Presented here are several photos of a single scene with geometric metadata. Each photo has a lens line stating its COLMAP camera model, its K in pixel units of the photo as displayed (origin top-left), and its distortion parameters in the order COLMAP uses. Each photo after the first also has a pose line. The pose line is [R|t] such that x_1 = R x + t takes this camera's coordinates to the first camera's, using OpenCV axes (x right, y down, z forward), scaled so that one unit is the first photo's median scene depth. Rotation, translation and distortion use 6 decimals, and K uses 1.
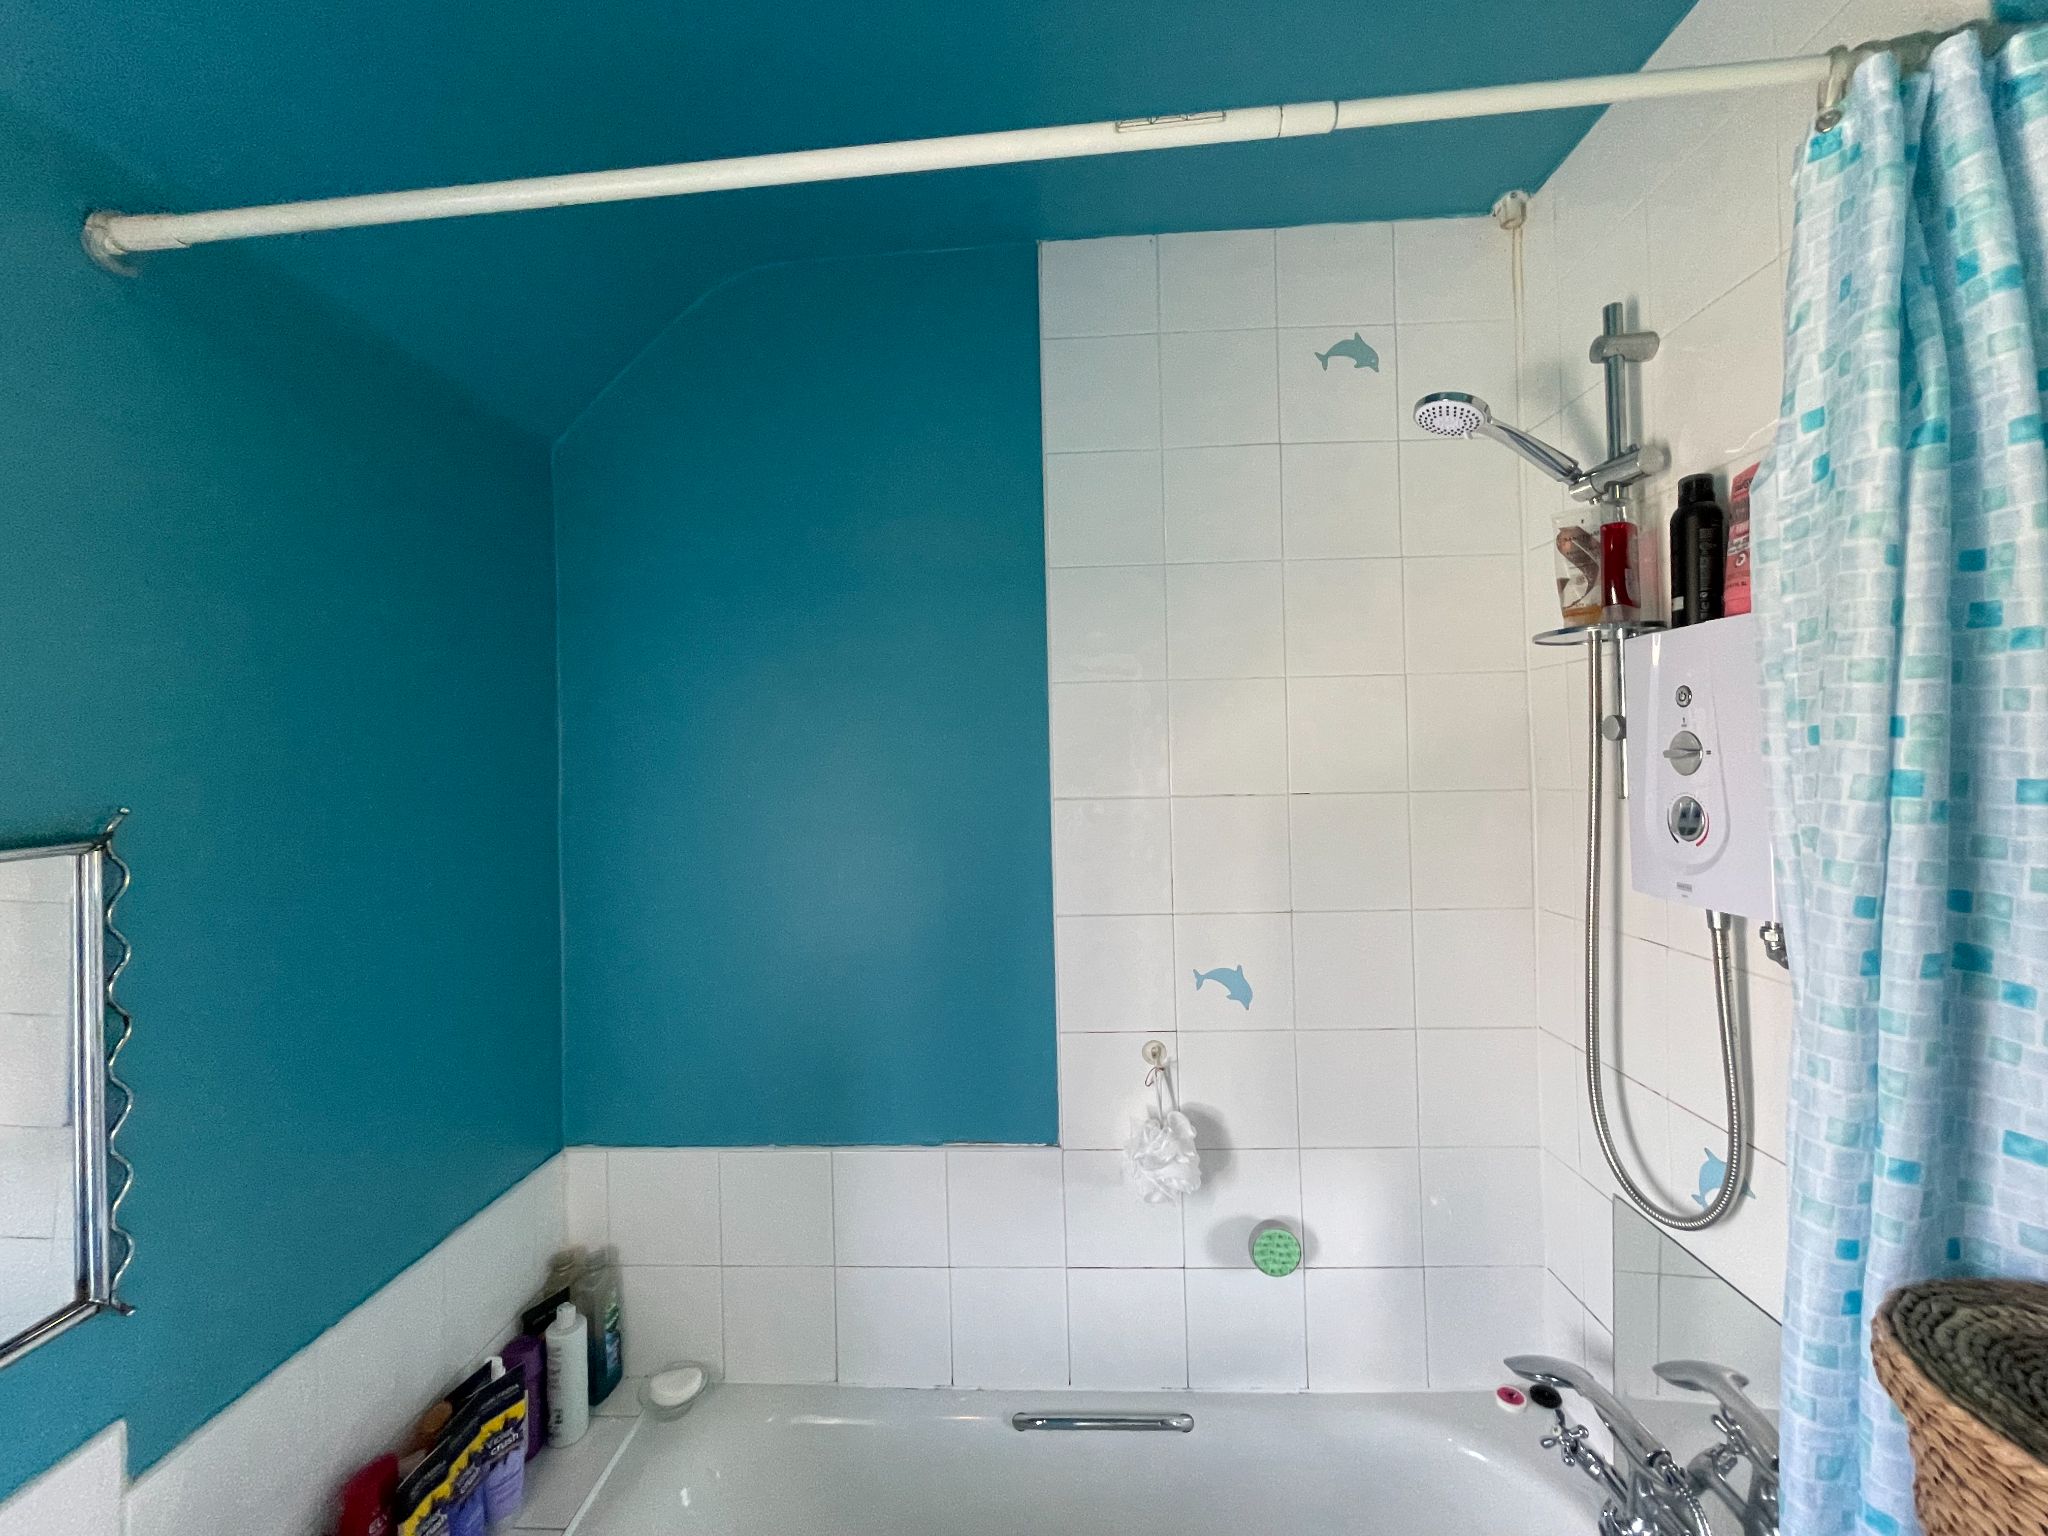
lens RADIAL K [[827.4, 0, 1021.7], [0, 827.4, 747.9], [0, 0, 1]] dist [-0.000656, -0.000679]
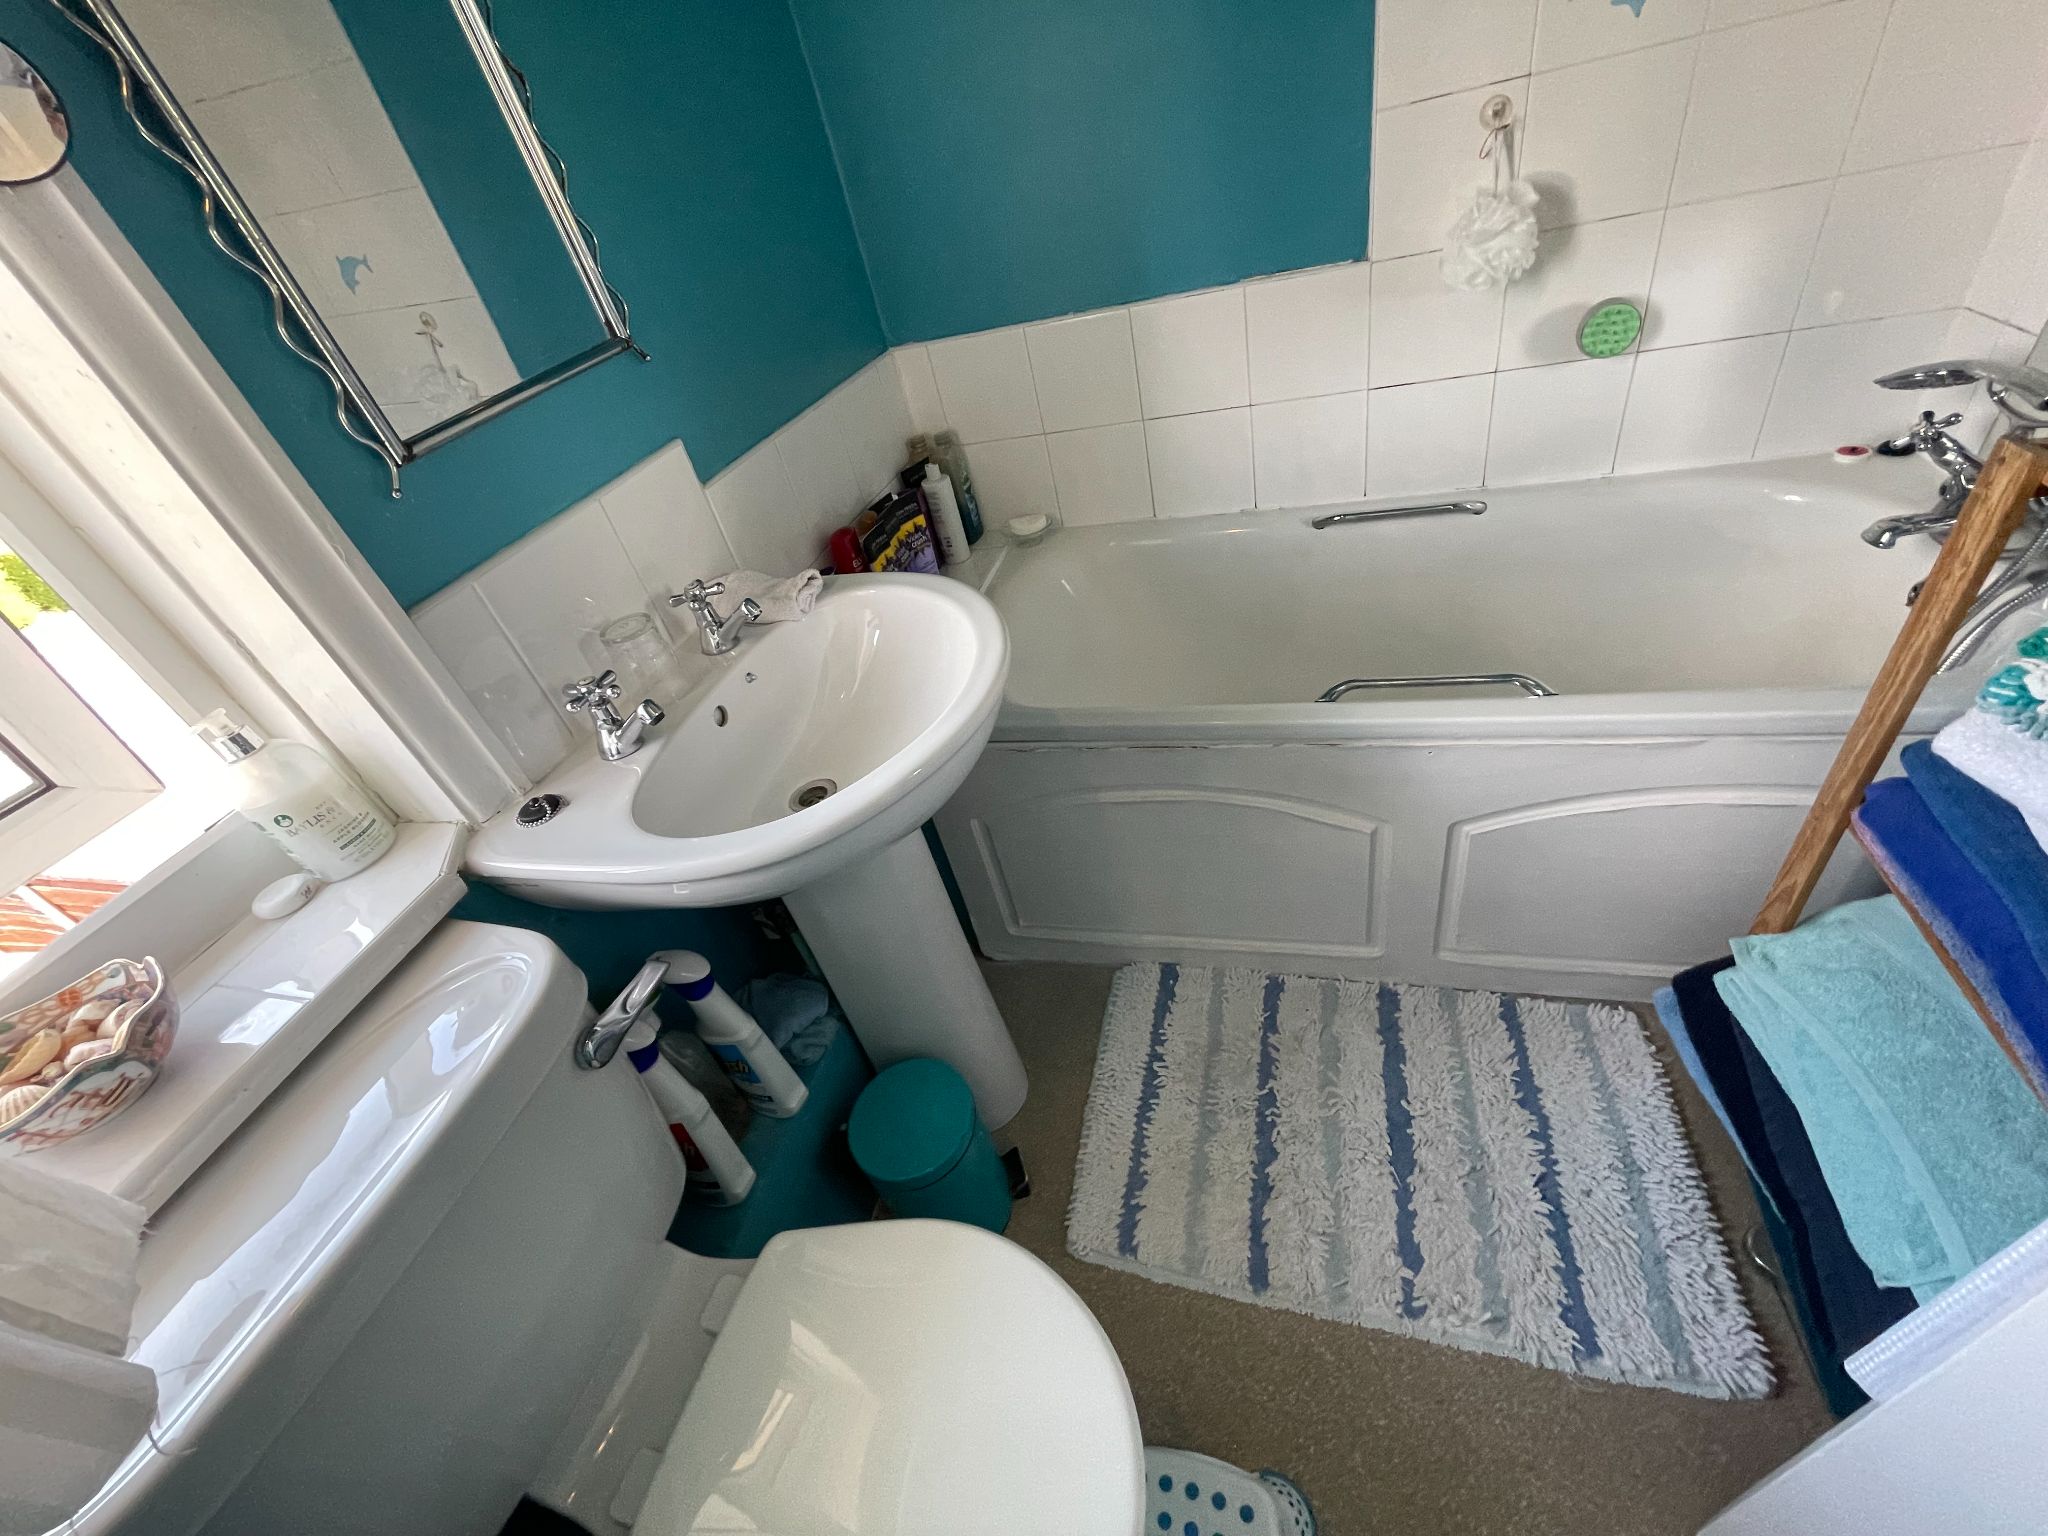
lens RADIAL K [[827.4, 0, 1021.7], [0, 827.4, 747.9], [0, 0, 1]] dist [-0.000656, -0.000679]
pose [[0.960643, -0.020356, -0.277040, -0.086348], [0.191001, 0.772557, 0.605536, 0.269781], [0.201703, -0.634619, 0.746039, -0.144772]]
